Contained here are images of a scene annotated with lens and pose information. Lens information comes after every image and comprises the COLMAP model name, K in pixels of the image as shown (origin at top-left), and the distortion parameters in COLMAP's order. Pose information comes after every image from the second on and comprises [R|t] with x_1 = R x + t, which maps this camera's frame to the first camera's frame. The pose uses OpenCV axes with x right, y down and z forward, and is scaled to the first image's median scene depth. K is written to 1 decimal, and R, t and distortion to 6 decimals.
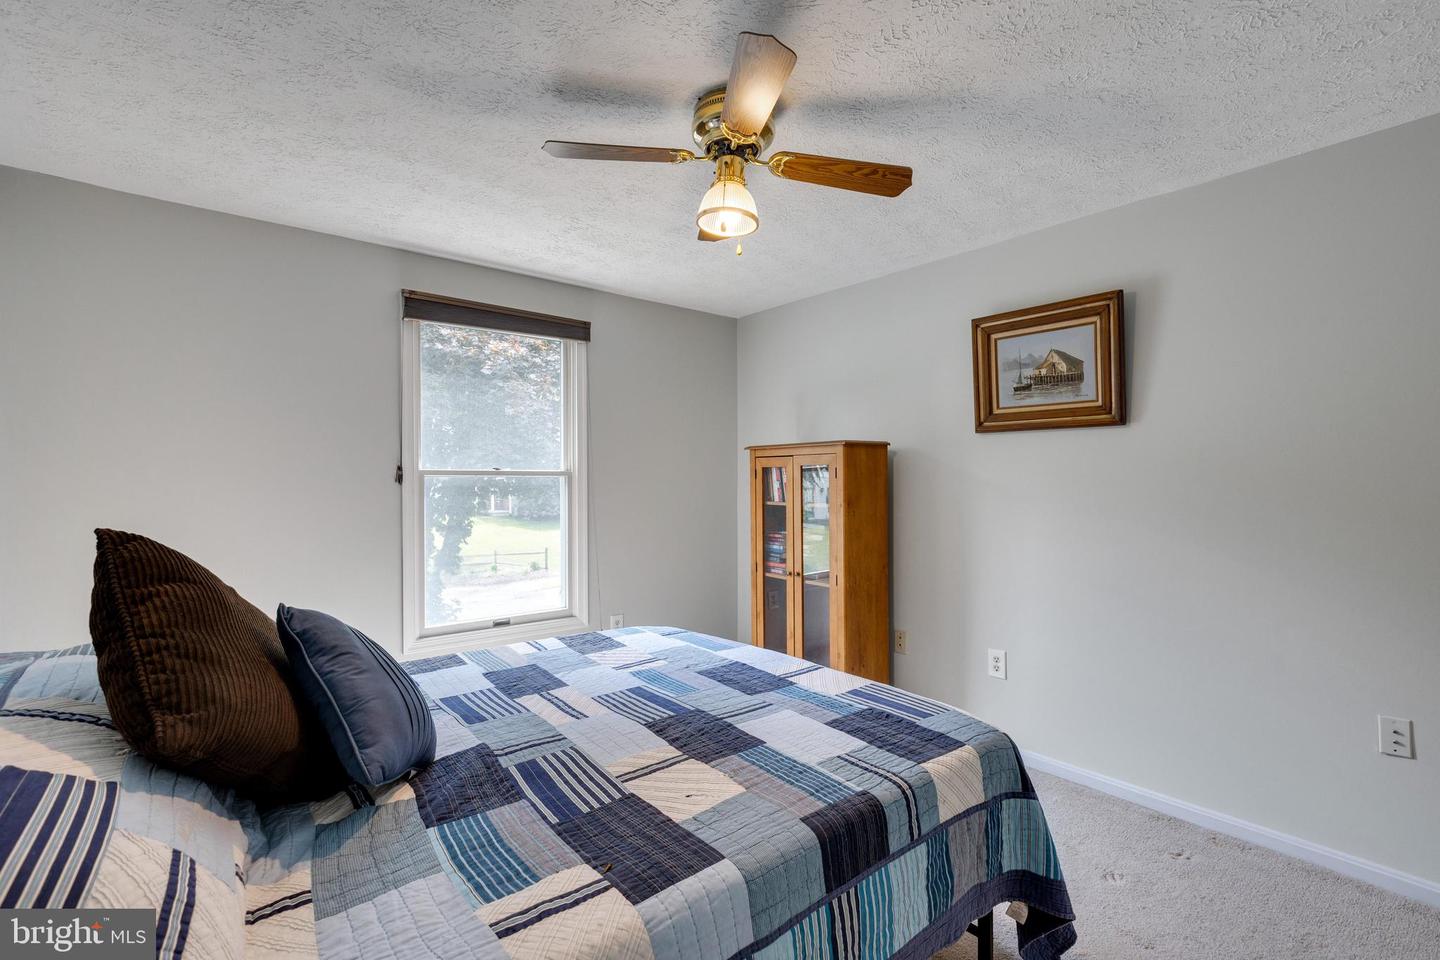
lens RADIAL K [[641.0, 0, 723.9], [0, 641.0, 472.0], [0, 0, 1]] dist [-0.000680, -0.000168]
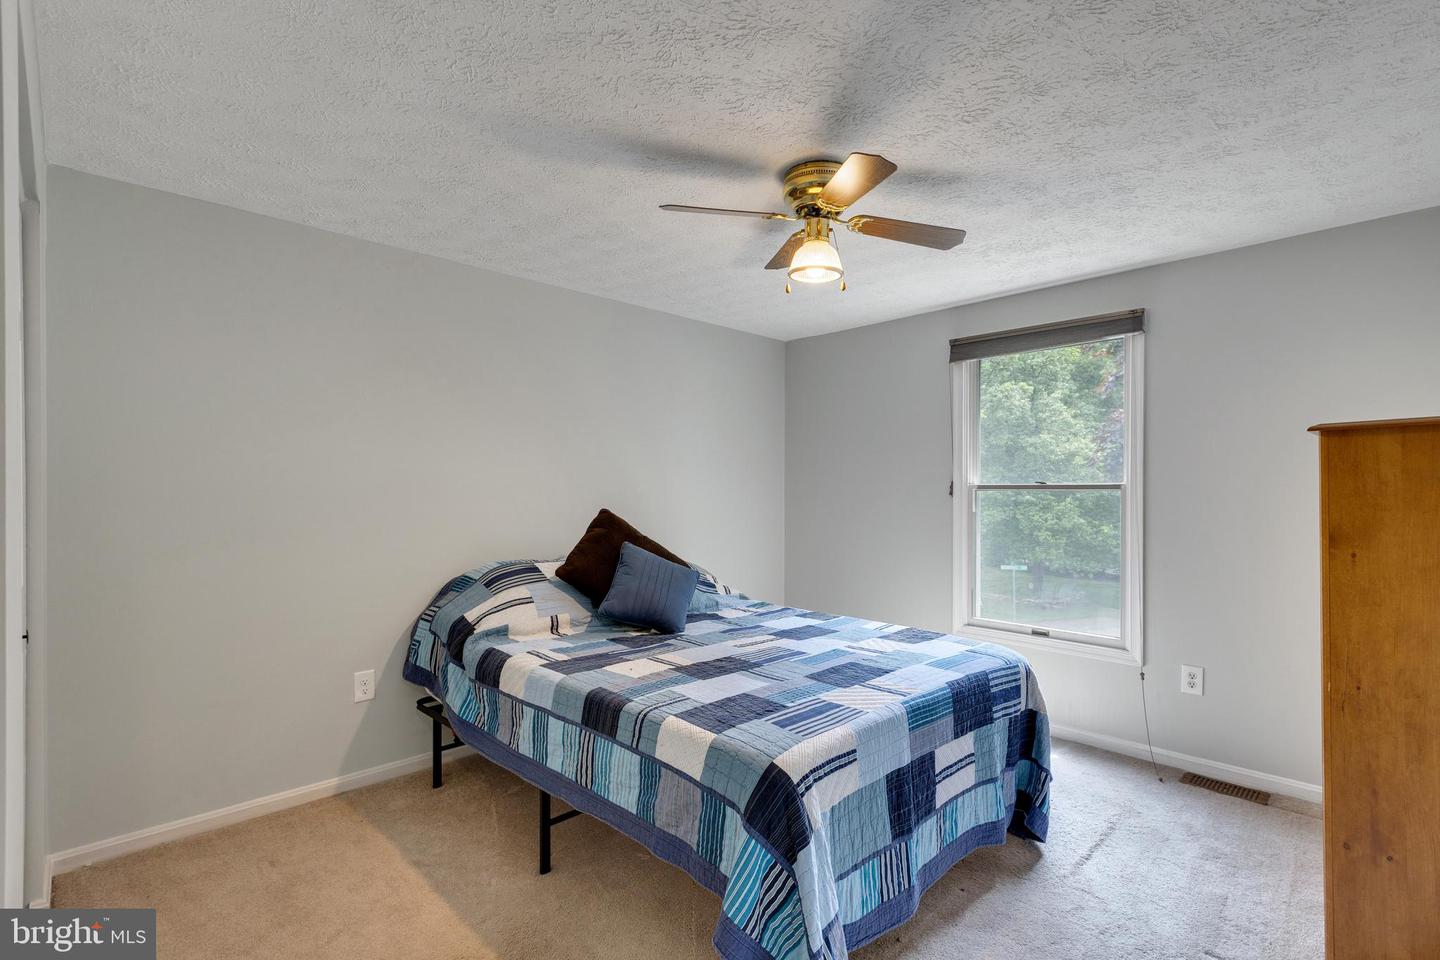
lens RADIAL K [[646.0, 0, 712.9], [0, 646.0, 485.3], [0, 0, 1]] dist [-0.001699, -0.000790]
pose [[0.094038, -0.007967, -0.995537, 1.079691], [0.006963, 0.999949, -0.007344, 0.005612], [0.995544, -0.006241, 0.094088, 0.650632]]
